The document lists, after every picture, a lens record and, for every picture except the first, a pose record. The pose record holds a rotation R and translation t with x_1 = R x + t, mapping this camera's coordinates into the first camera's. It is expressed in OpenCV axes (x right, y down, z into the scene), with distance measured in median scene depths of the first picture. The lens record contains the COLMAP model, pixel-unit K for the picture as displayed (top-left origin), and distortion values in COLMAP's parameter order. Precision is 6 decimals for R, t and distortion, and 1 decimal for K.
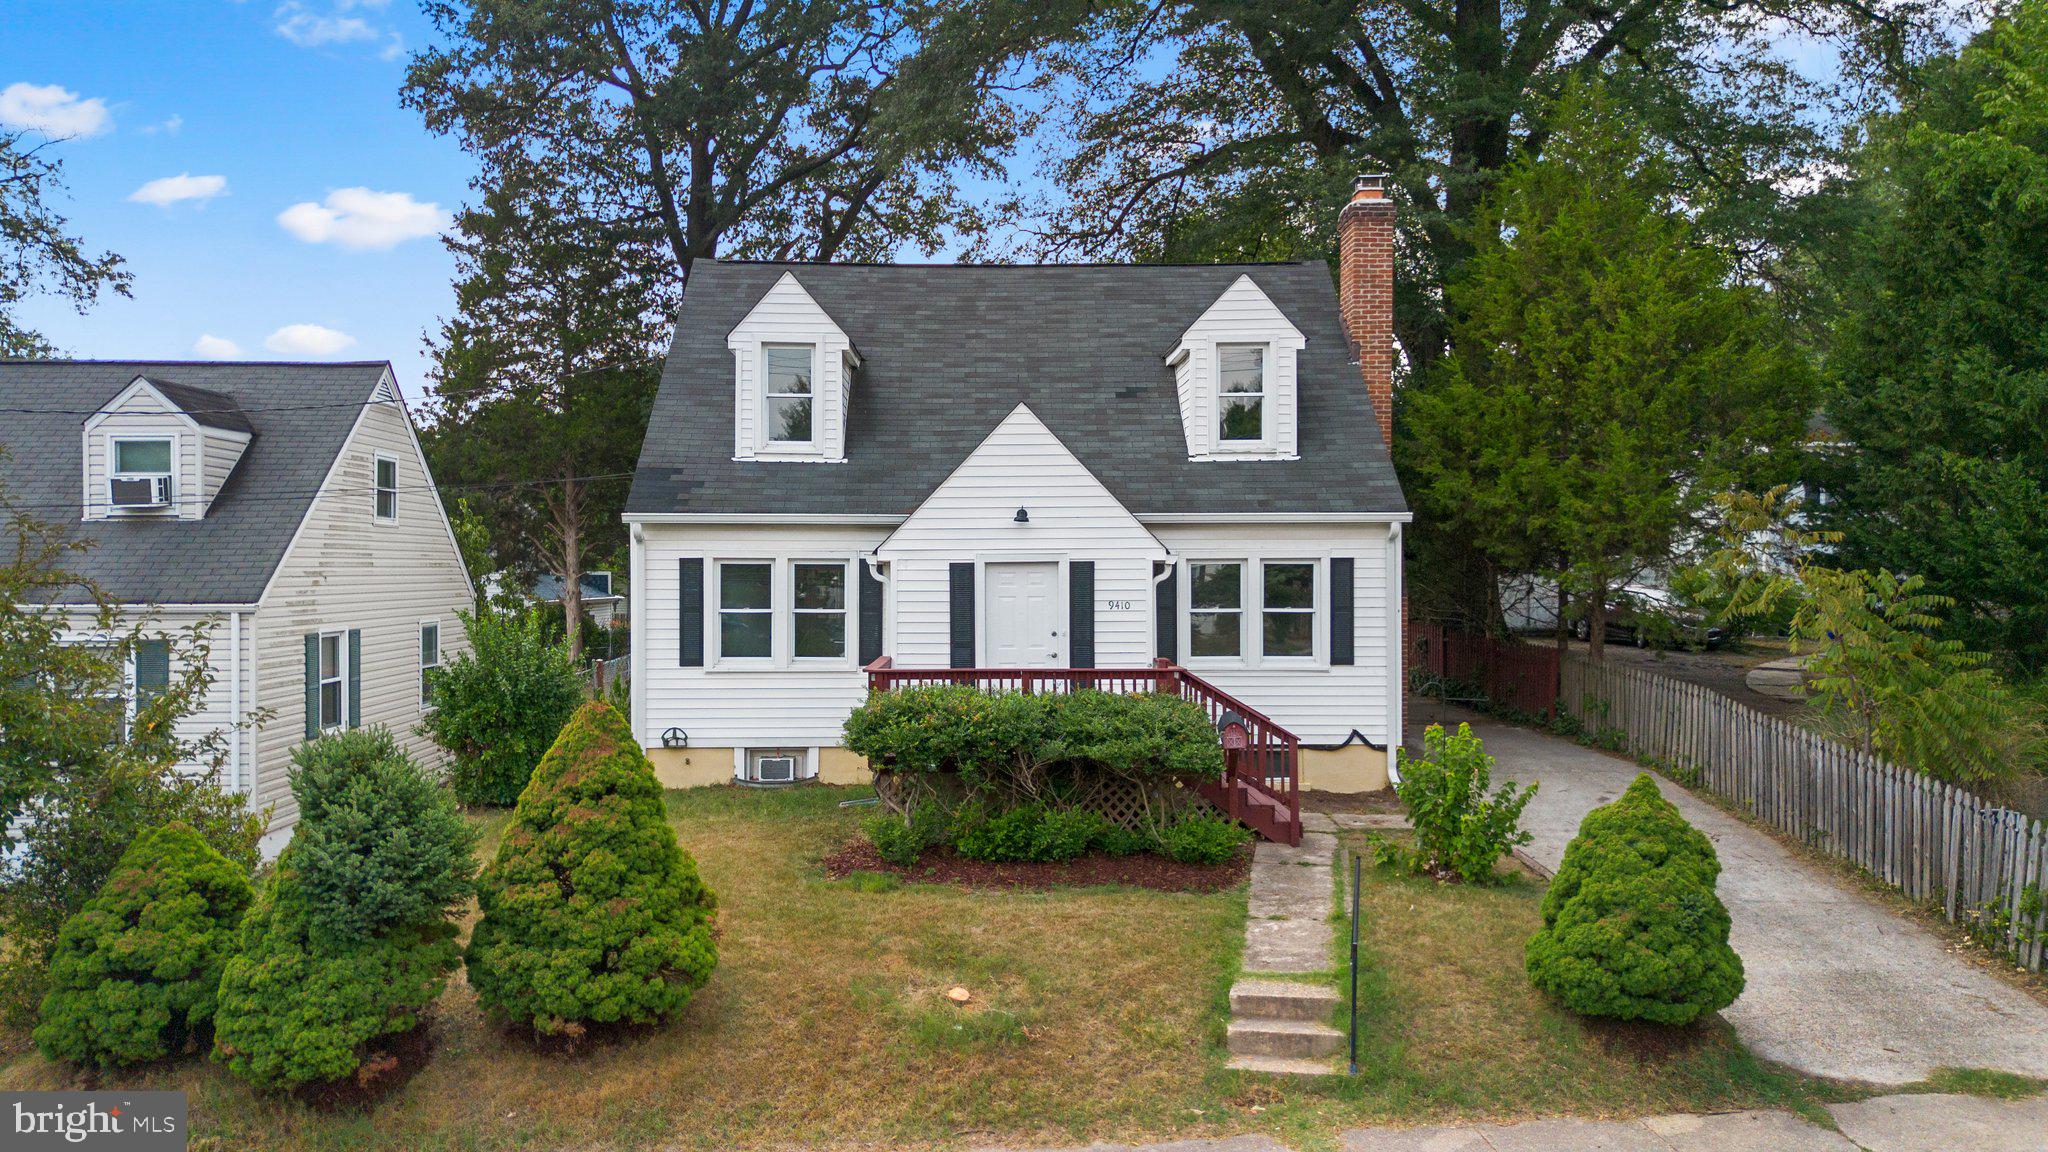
lens RADIAL K [[1462.1, 0, 1024.0], [0, 1462.1, 576.0], [0, 0, 1]] dist [0.028221, -0.006480]
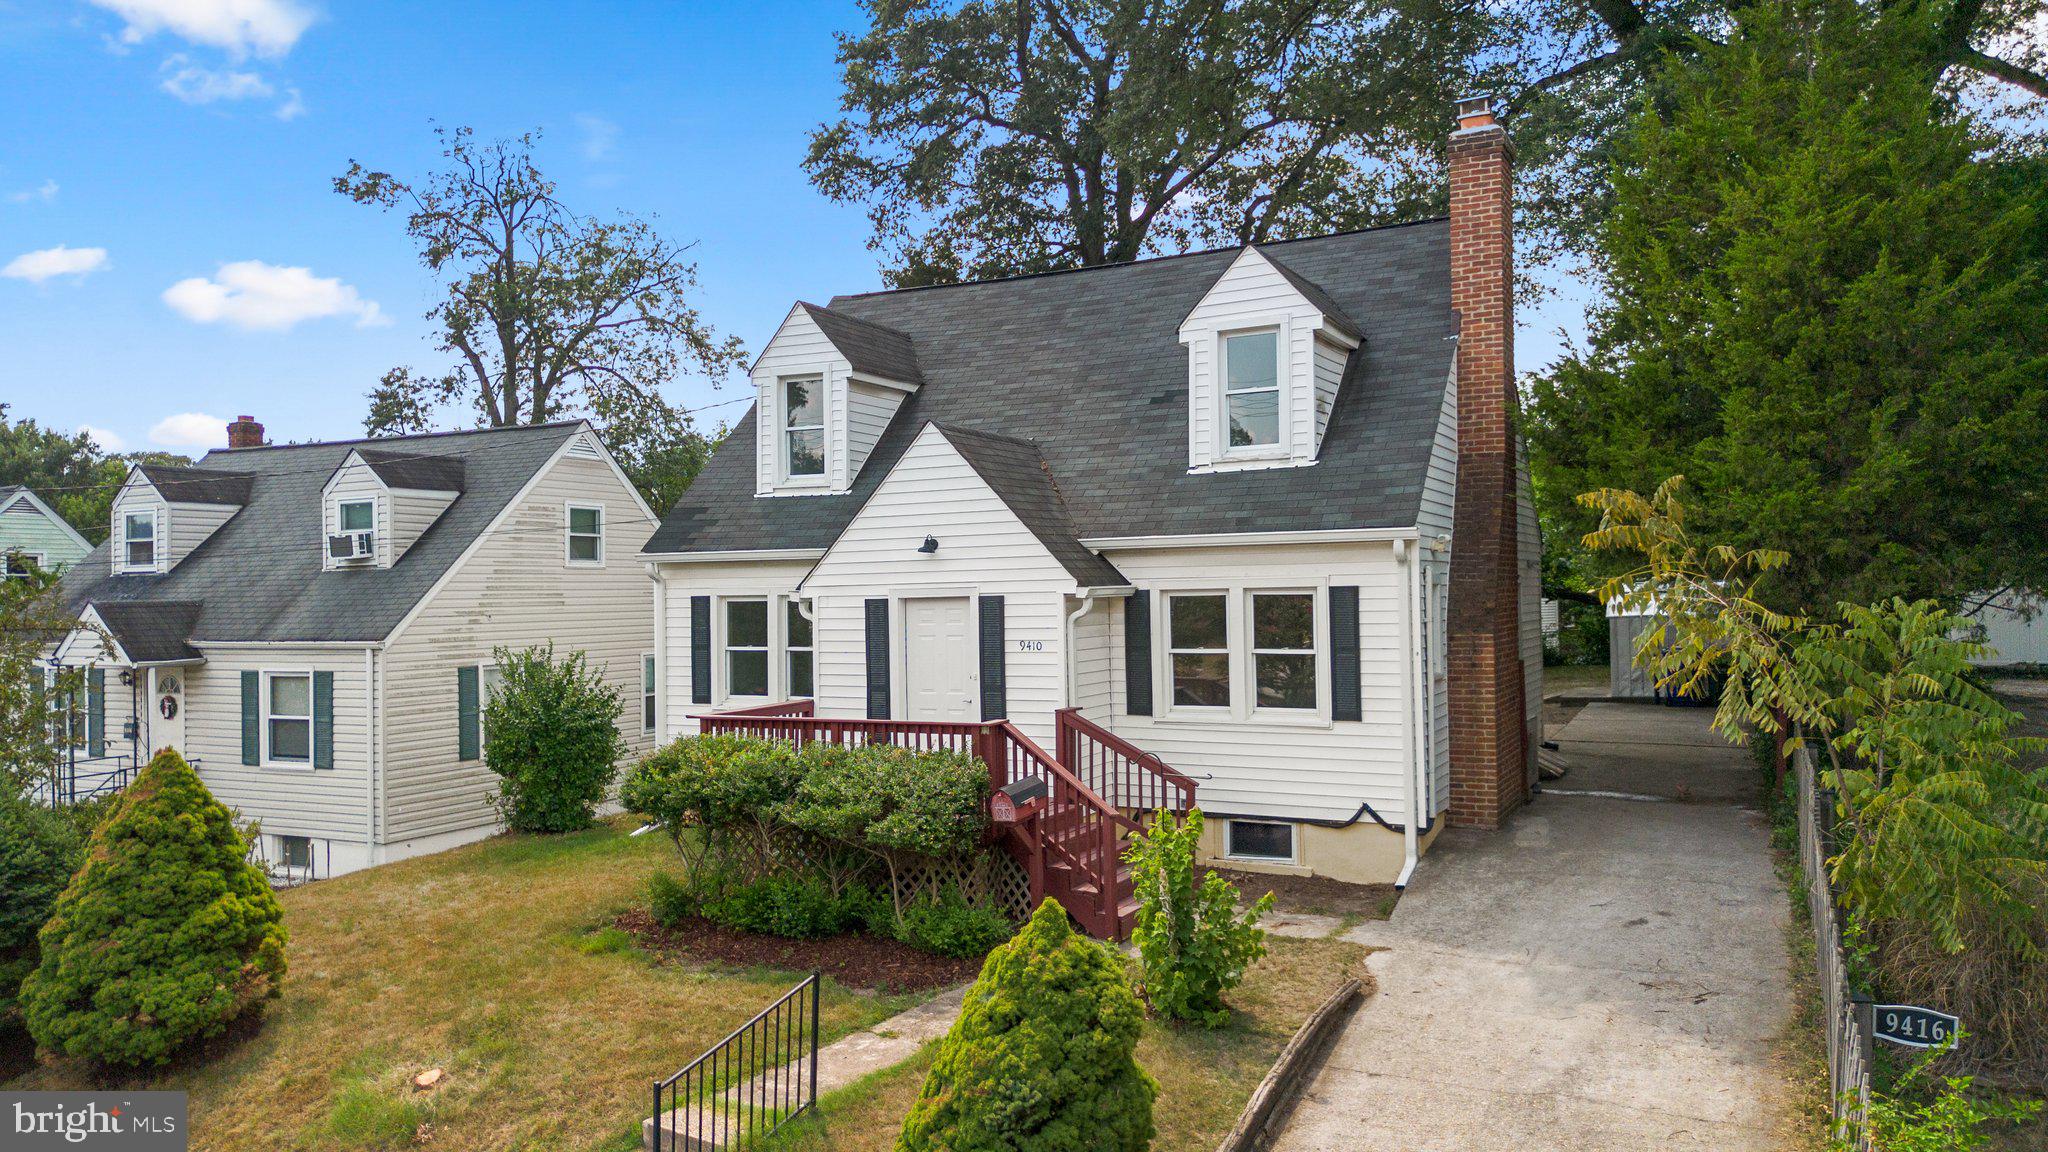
lens RADIAL K [[1462.1, 0, 1024.0], [0, 1462.1, 576.0], [0, 0, 1]] dist [0.028221, -0.006480]
pose [[0.878098, -0.018272, -0.478131, 0.444989], [0.011823, 0.999794, -0.016493, -0.006837], [0.478334, 0.008829, 0.878134, 0.217646]]
